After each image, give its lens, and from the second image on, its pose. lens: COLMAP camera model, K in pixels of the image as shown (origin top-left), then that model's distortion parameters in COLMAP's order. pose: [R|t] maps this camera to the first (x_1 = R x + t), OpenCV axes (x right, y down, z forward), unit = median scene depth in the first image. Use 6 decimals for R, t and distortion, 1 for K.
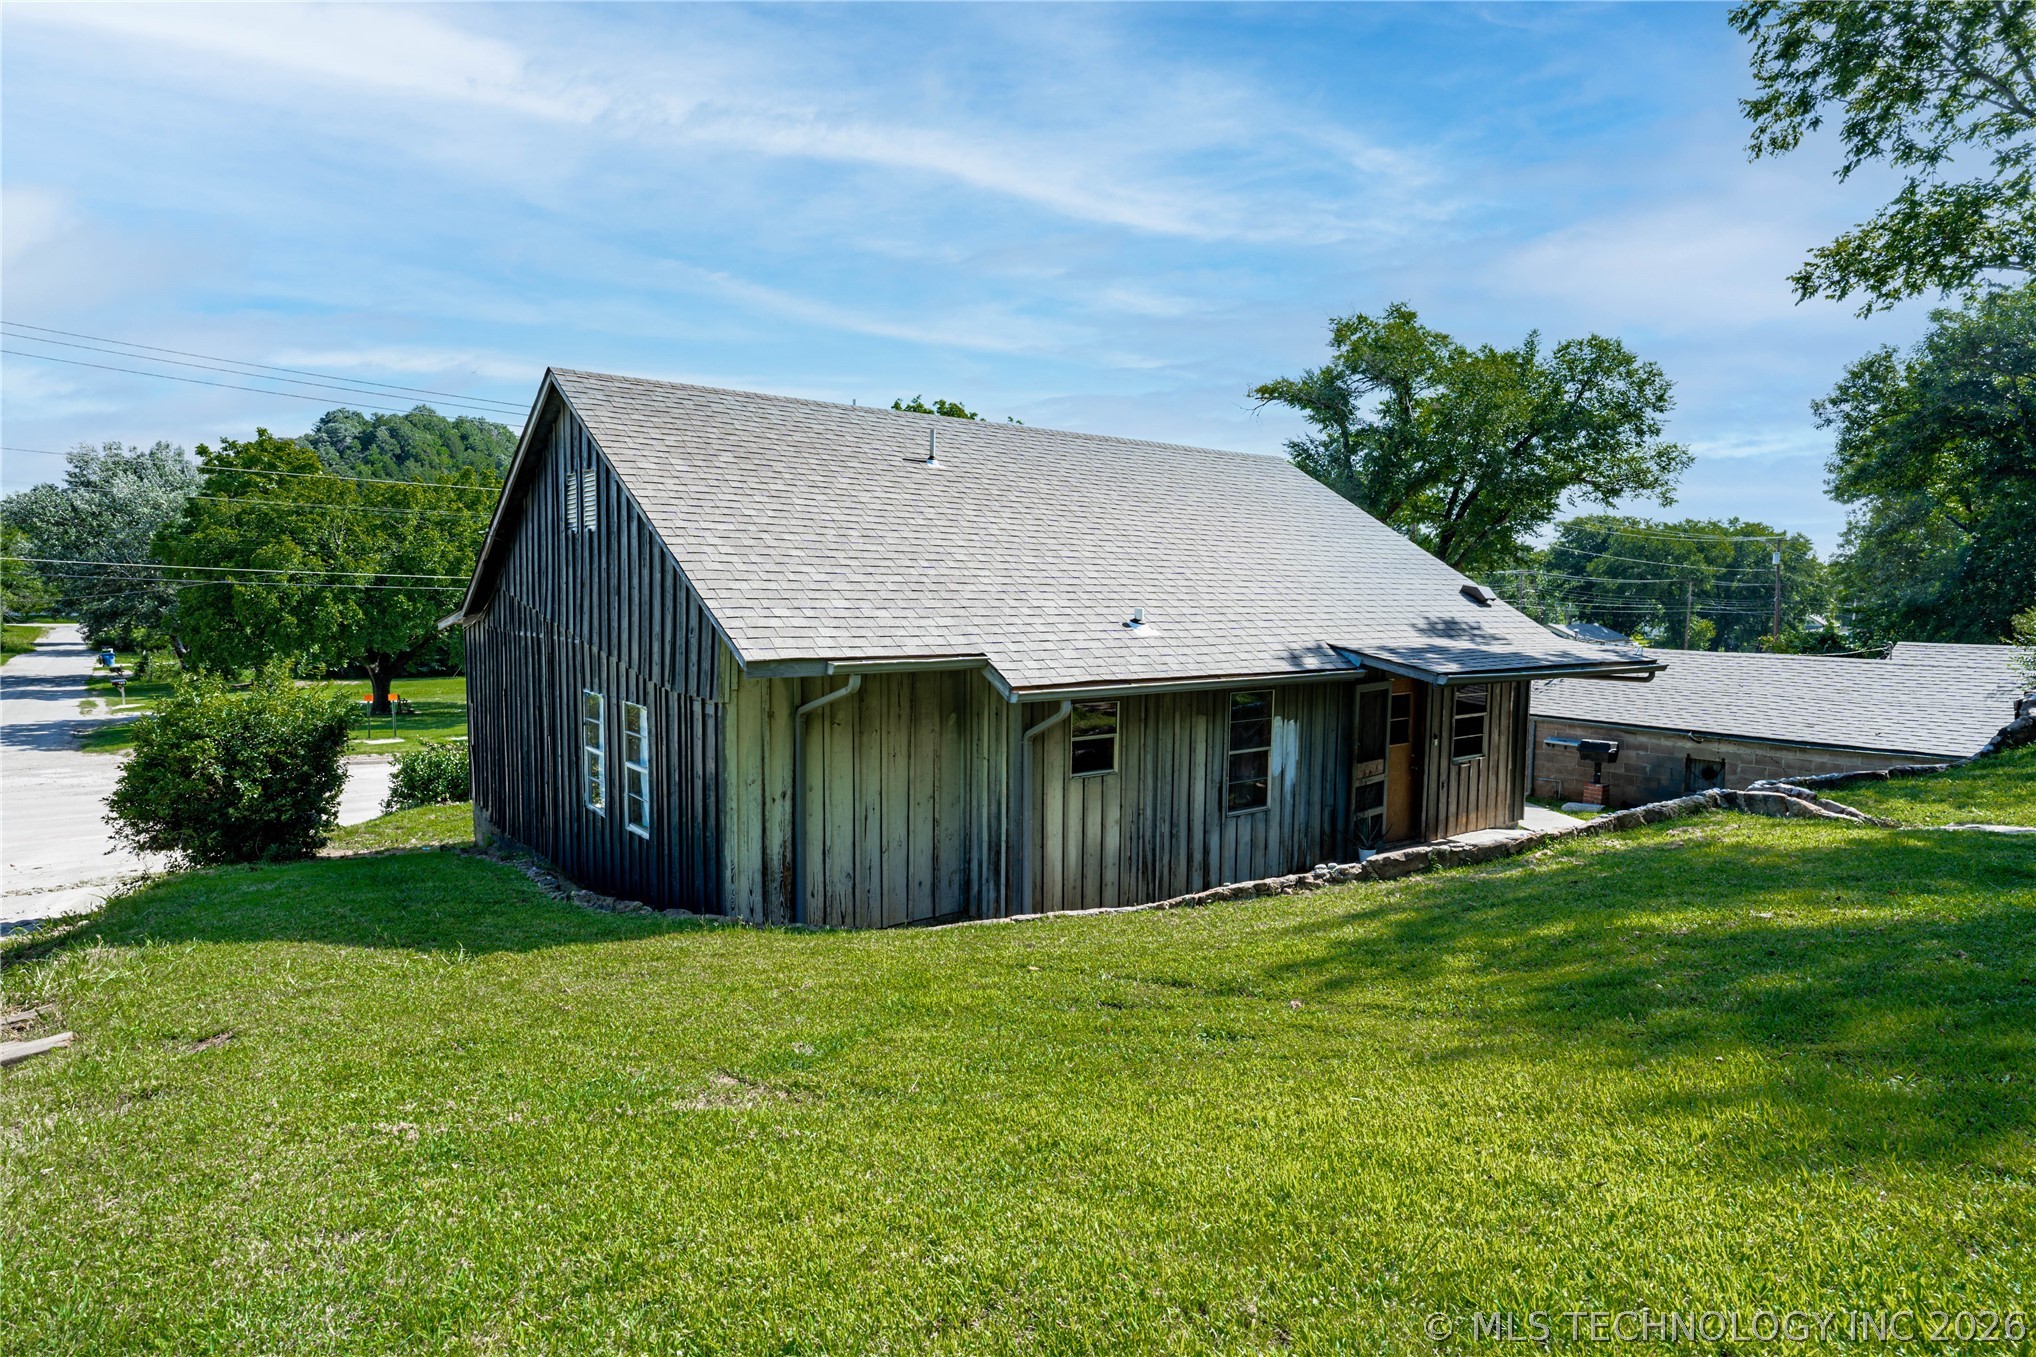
lens RADIAL K [[1136.7, 0, 1016.6], [0, 1136.7, 675.2], [0, 0, 1]] dist [-0.054088, 0.043661]
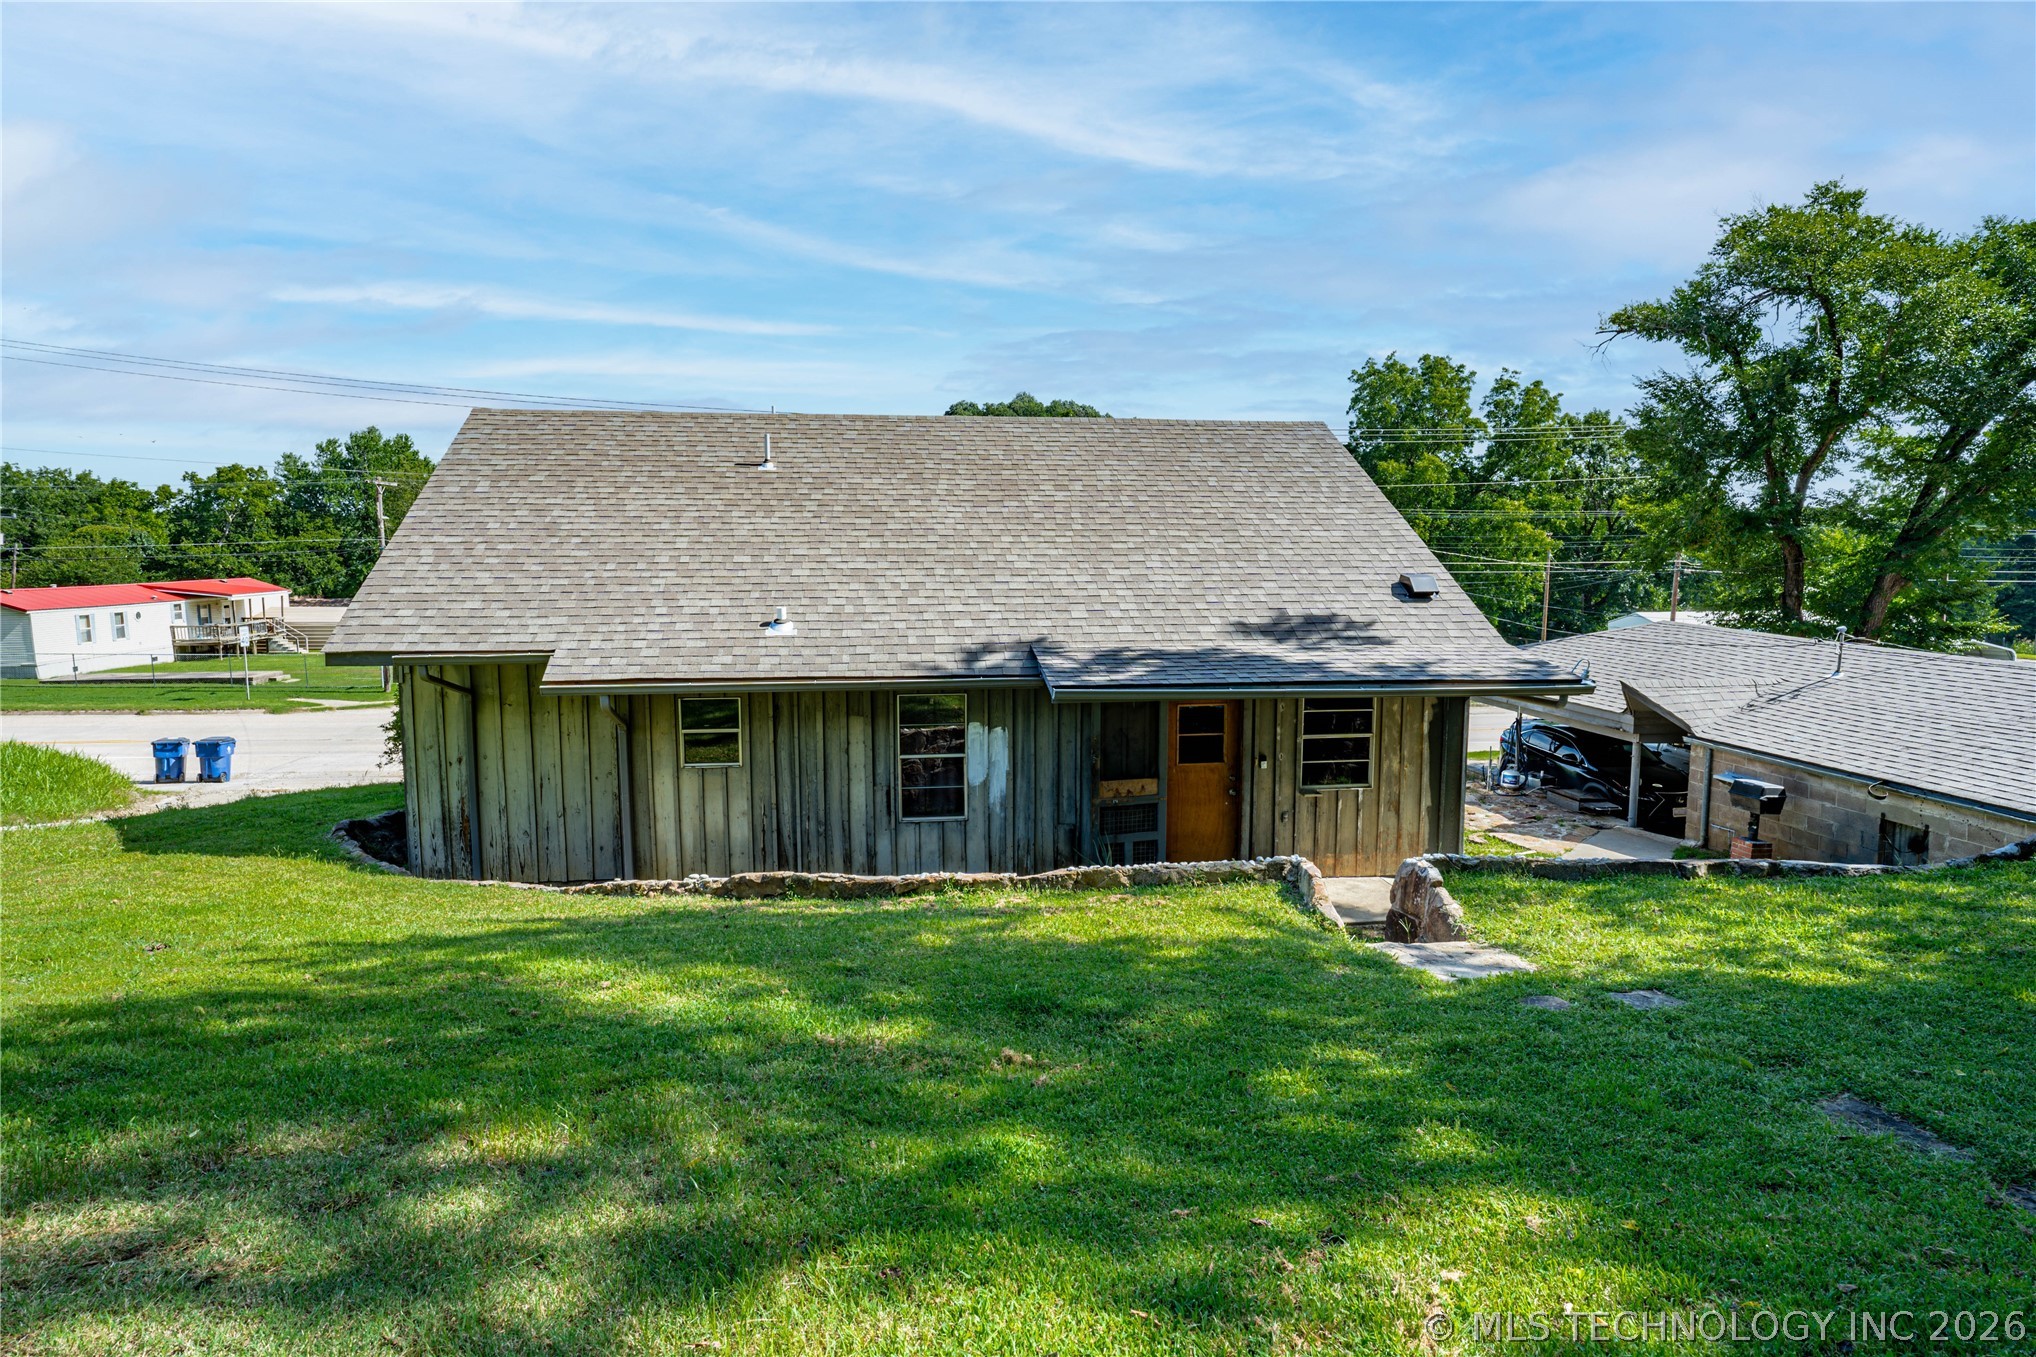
lens RADIAL K [[1136.7, 0, 1016.6], [0, 1136.7, 675.2], [0, 0, 1]] dist [-0.054088, 0.043661]
pose [[0.864099, 0.044397, -0.501359, 0.728165], [-0.029115, 0.998843, 0.038272, -0.039525], [0.502478, -0.018474, 0.864392, 0.202958]]
